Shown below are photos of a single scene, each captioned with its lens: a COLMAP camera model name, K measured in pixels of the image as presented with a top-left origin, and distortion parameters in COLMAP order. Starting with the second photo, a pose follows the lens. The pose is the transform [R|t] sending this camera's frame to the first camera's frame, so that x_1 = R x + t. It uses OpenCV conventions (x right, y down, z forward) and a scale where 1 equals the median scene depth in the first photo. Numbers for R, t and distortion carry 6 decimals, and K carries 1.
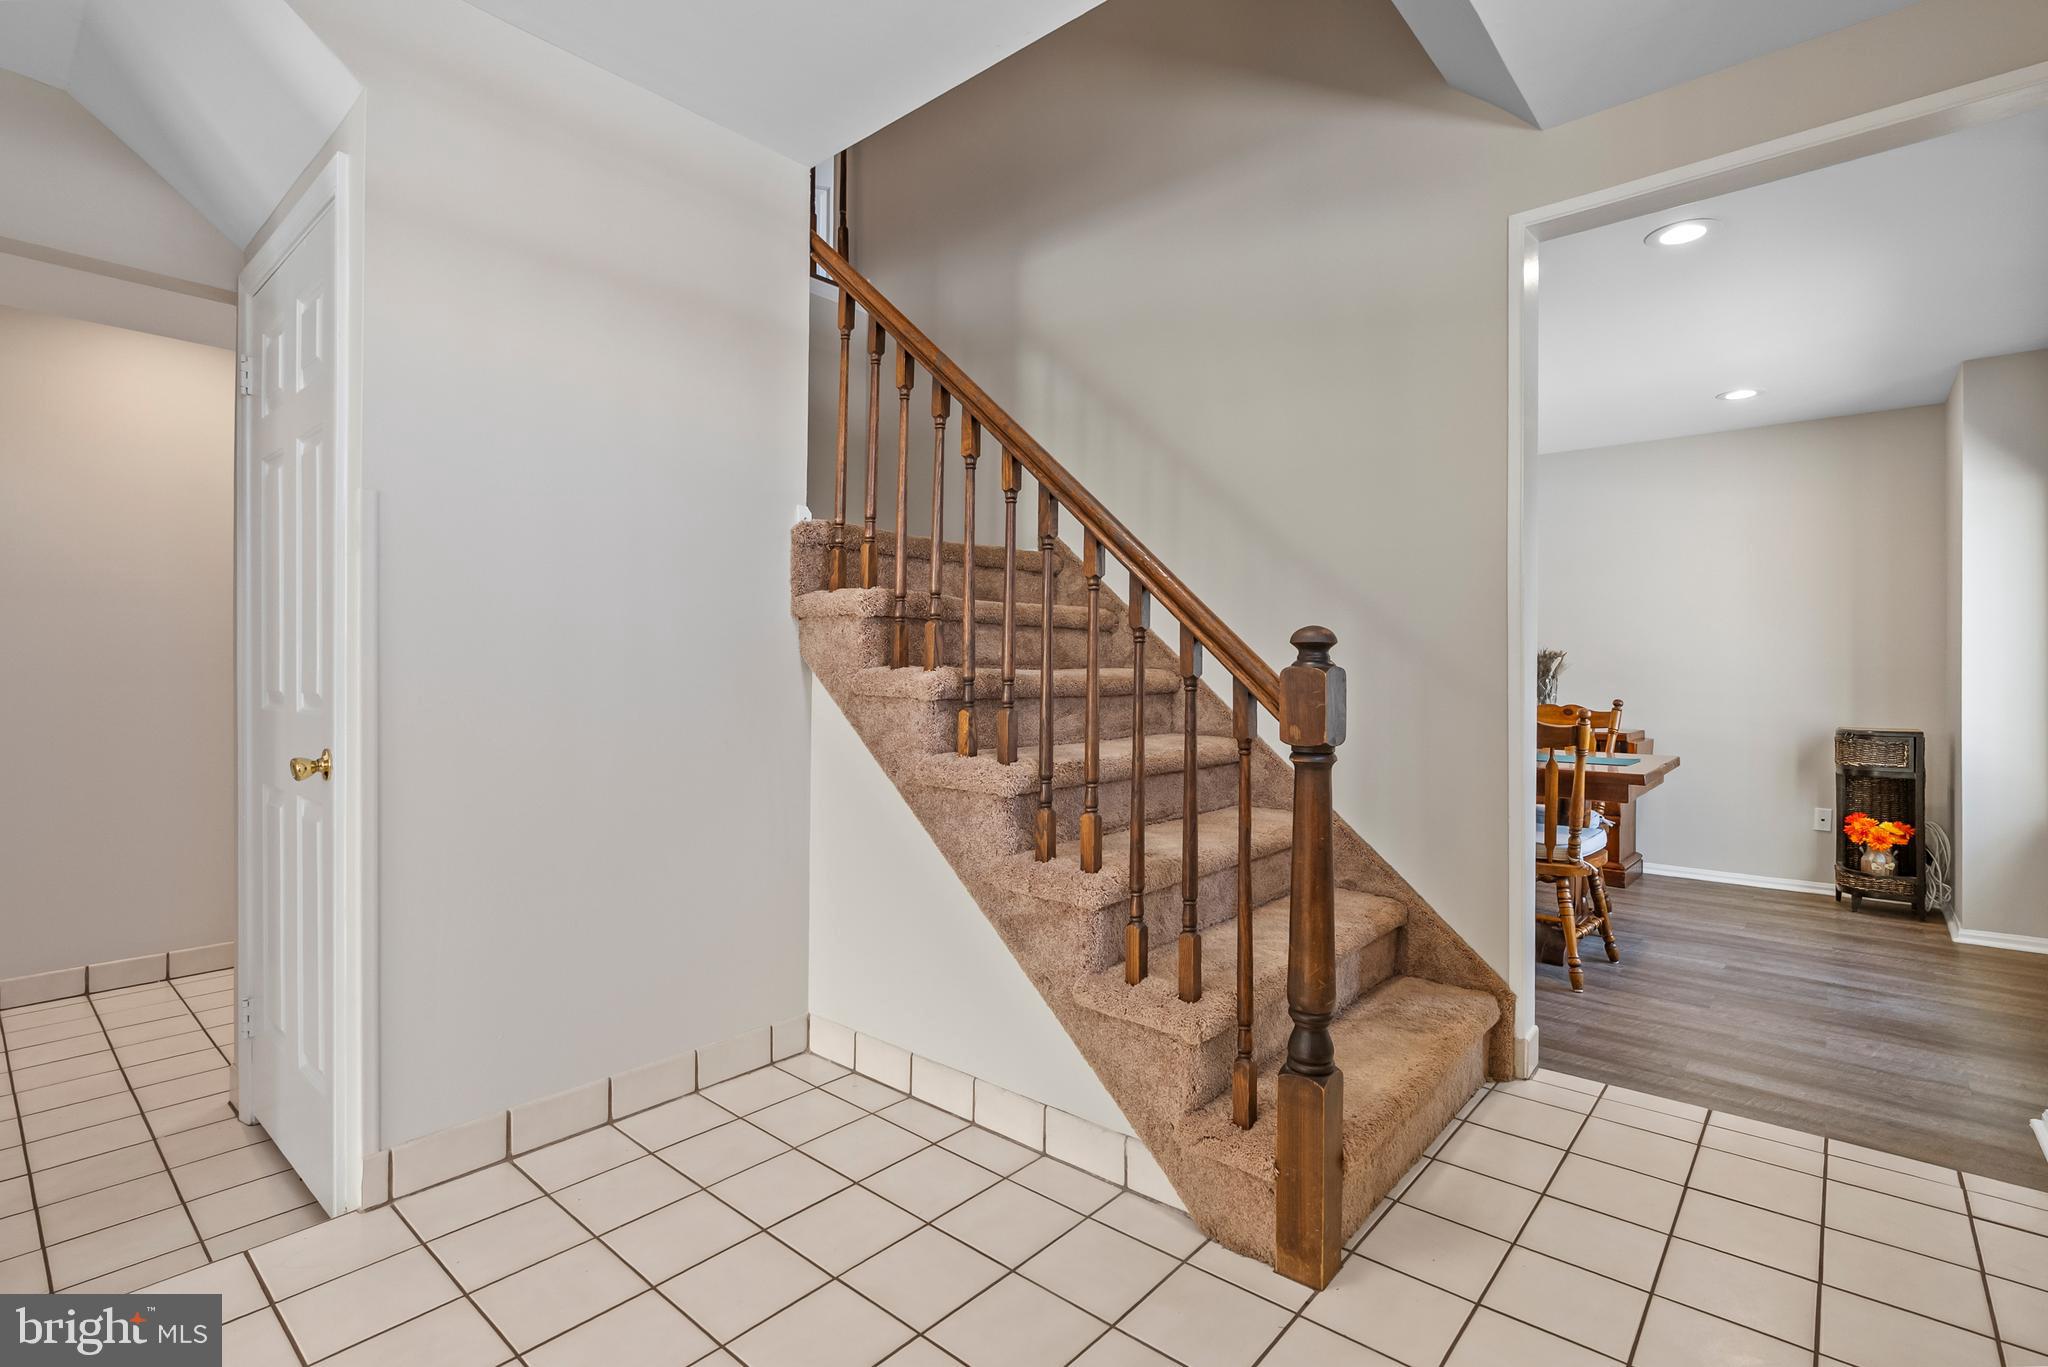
lens RADIAL K [[950.1, 0, 1017.8], [0, 950.1, 665.9], [0, 0, 1]] dist [-0.001797, 0.001310]
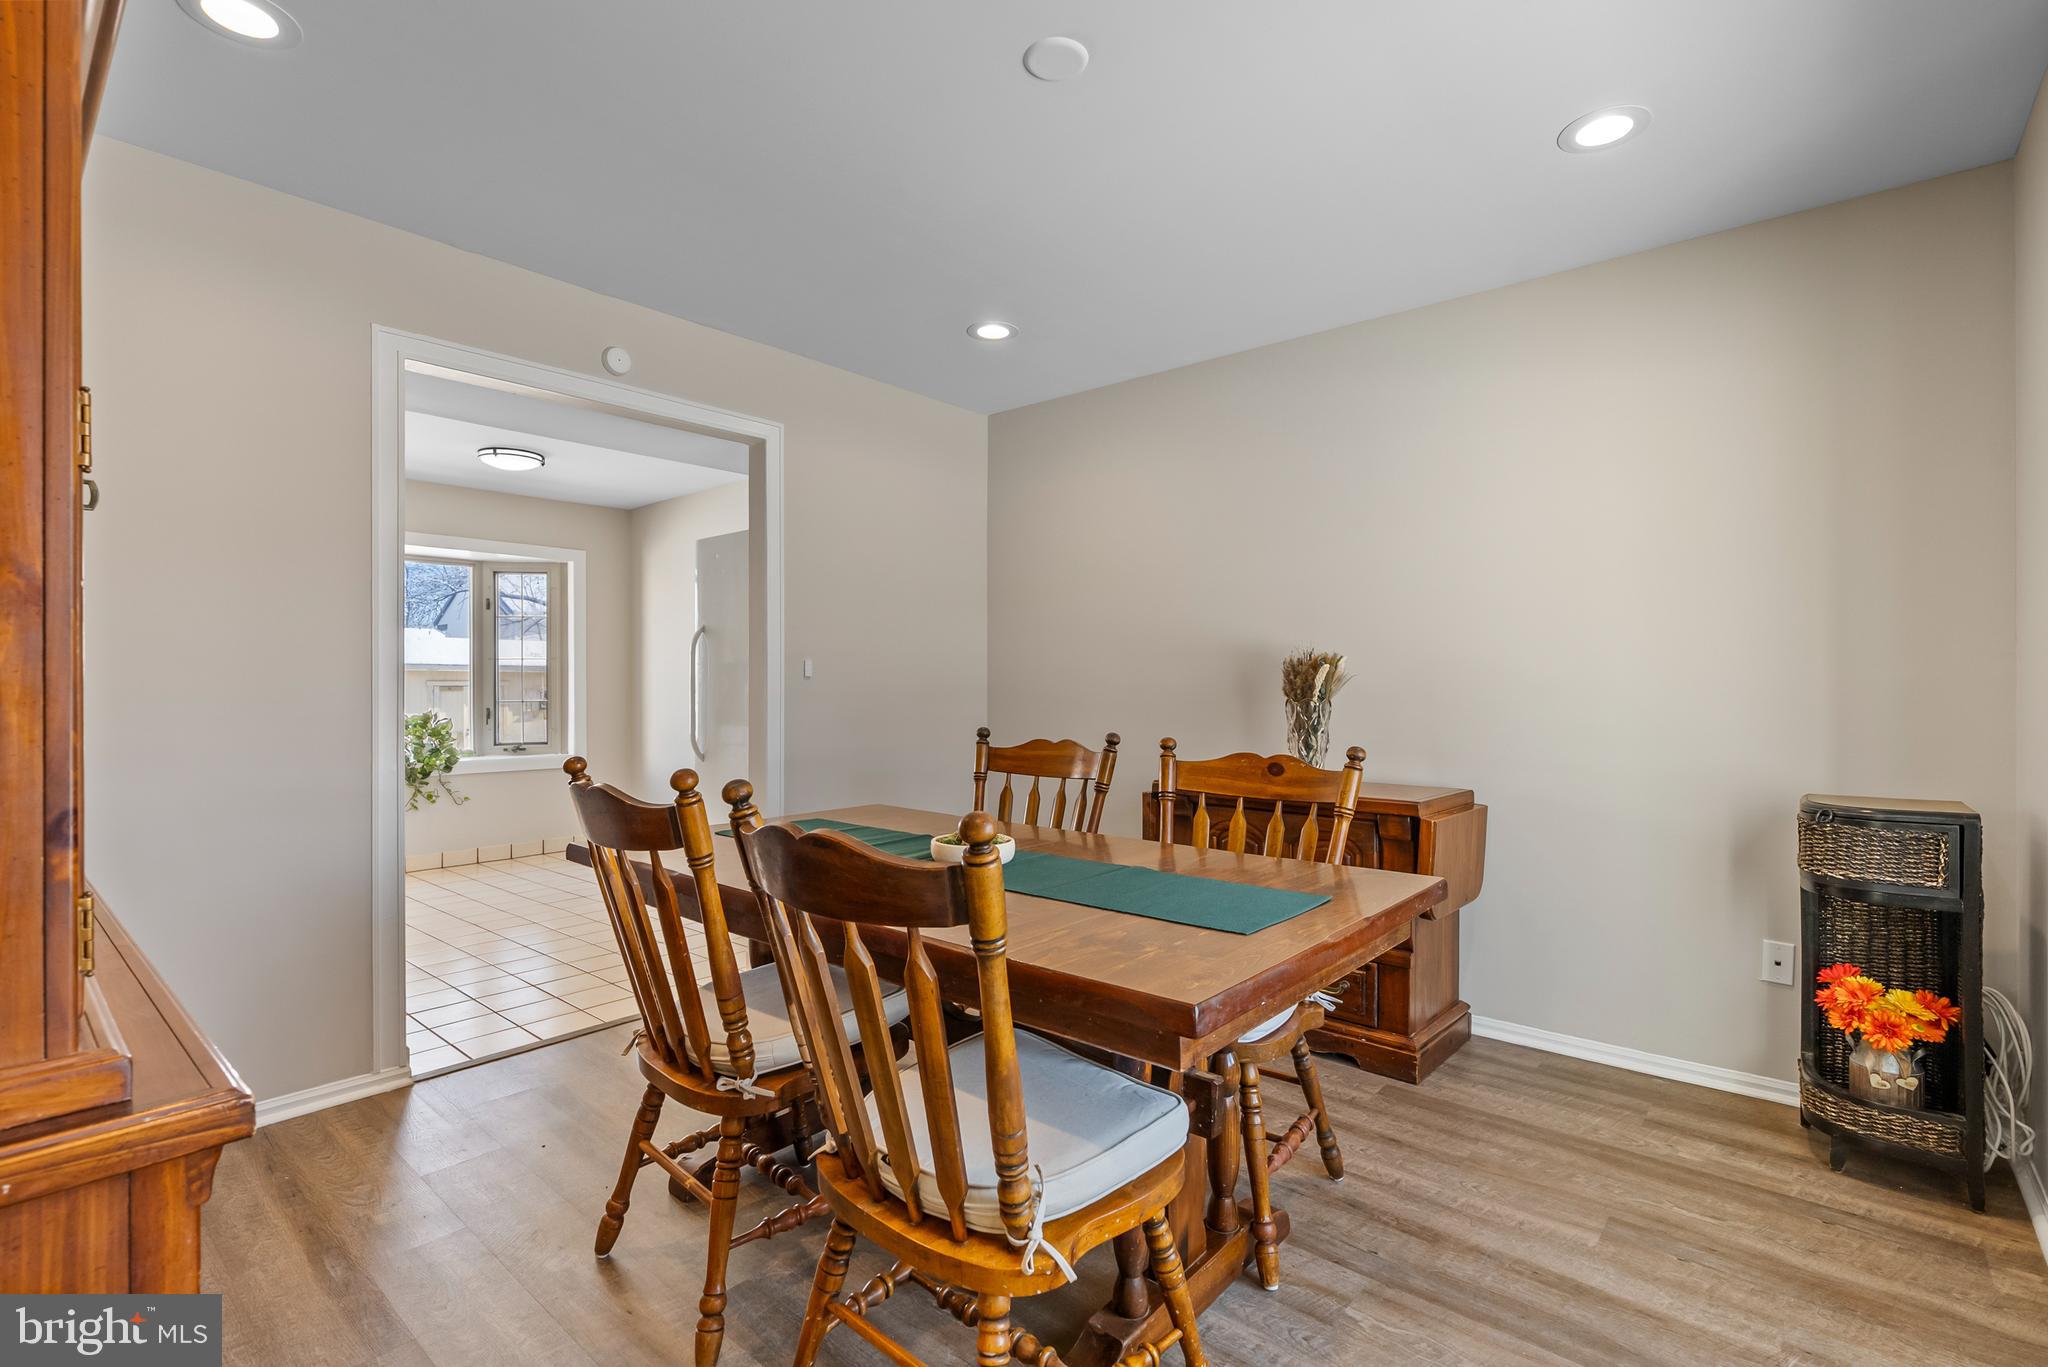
lens RADIAL K [[950.1, 0, 988.2], [0, 950.1, 681.9], [0, 0, 1]] dist [-0.001797, 0.001310]
pose [[0.999952, -0.001289, -0.009669, 0.437628], [0.001304, 0.999998, 0.001597, 0.000391], [0.009667, -0.001610, 0.999952, 0.493306]]
